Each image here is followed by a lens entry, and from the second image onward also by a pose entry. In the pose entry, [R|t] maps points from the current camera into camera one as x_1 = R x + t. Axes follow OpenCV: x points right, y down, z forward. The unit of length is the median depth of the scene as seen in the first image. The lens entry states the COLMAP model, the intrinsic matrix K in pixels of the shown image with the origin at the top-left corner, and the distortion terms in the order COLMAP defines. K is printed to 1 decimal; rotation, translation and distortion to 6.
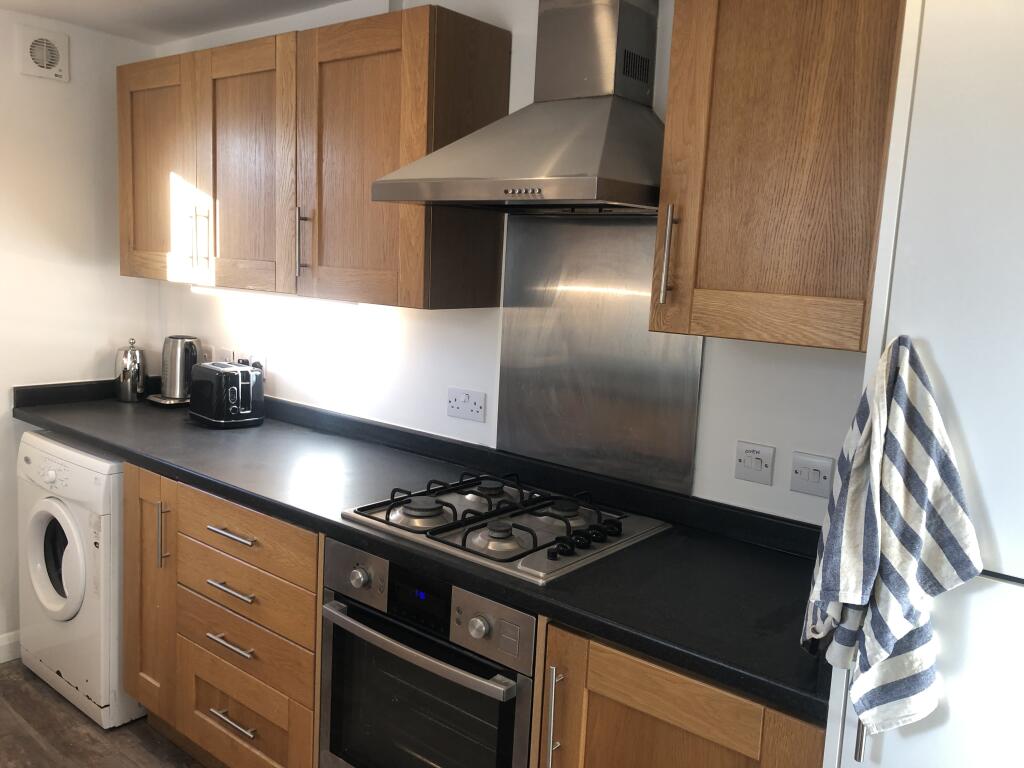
lens RADIAL K [[846.6, 0, 515.4], [0, 846.6, 374.8], [0, 0, 1]] dist [0.043097, -0.046013]
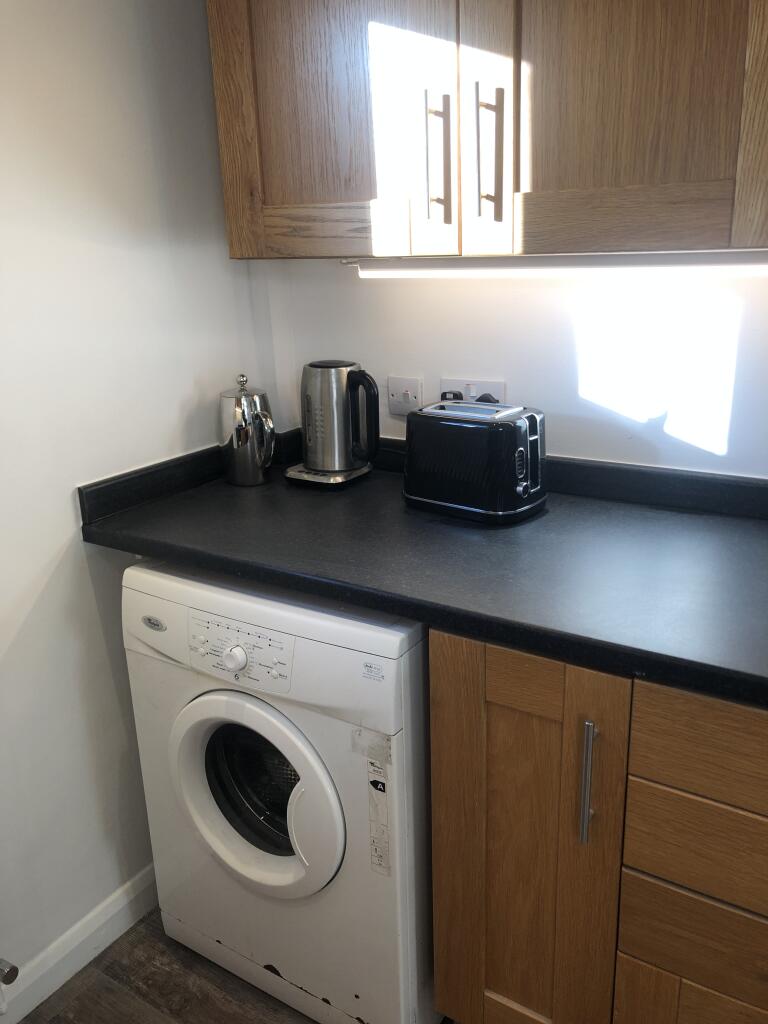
lens RADIAL K [[846.6, 0, 385.1], [0, 846.6, 507.9], [0, 0, 1]] dist [0.043097, -0.046013]
pose [[0.989733, -0.116867, 0.082280, -0.465790], [0.100049, 0.977616, 0.185089, -0.057281], [-0.102069, -0.174957, 0.979271, 0.475153]]
